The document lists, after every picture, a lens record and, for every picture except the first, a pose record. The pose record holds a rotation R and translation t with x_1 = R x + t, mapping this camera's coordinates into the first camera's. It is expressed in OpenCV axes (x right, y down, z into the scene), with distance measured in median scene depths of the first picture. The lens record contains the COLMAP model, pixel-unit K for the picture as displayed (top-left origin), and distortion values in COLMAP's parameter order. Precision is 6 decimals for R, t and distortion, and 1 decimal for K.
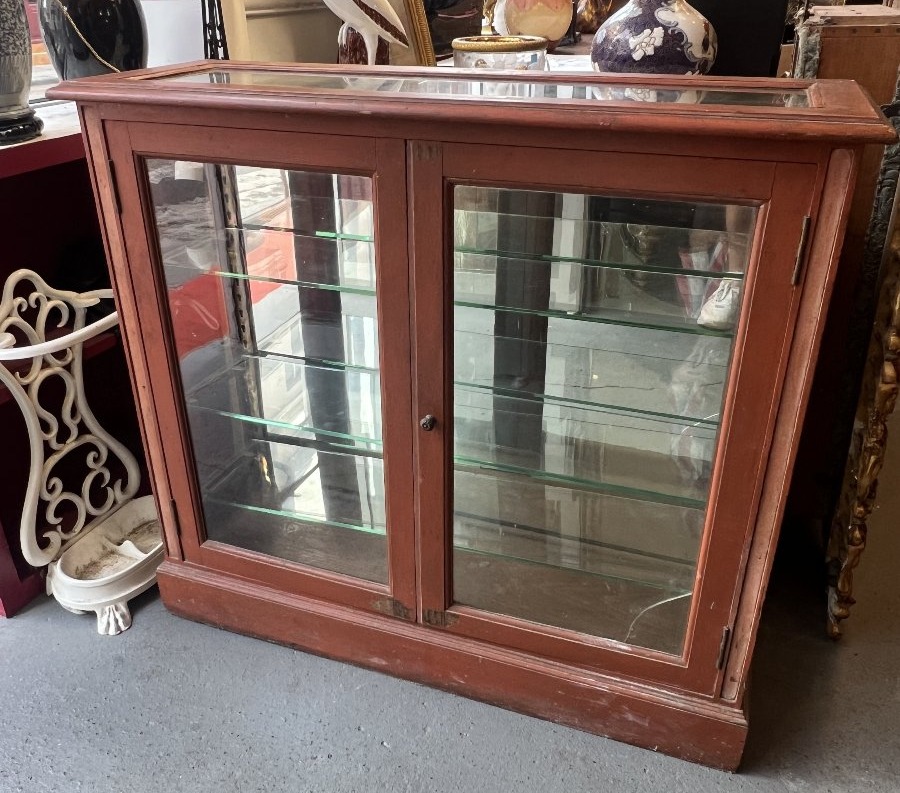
lens RADIAL K [[823.3, 0, 452.2], [0, 823.3, 400.9], [0, 0, 1]] dist [-0.007981, 0.000000]
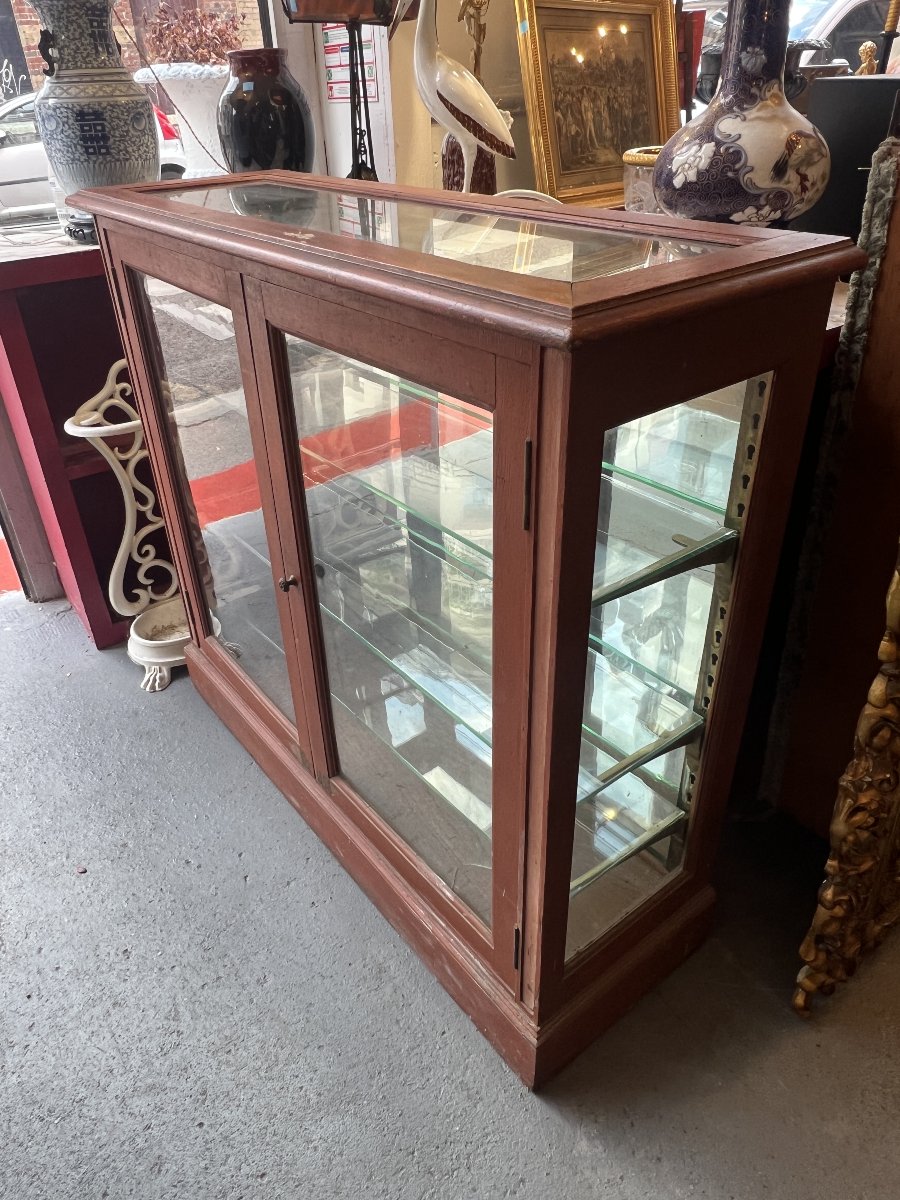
lens RADIAL K [[823.0, 0, 447.8], [0, 823.0, 590.4], [0, 0, 1]] dist [-0.011438, 0.004829]
pose [[0.846671, 0.264947, -0.461467, 0.467344], [-0.219742, 0.963917, 0.150255, -0.122928], [0.484625, -0.025813, 0.874341, 0.227925]]
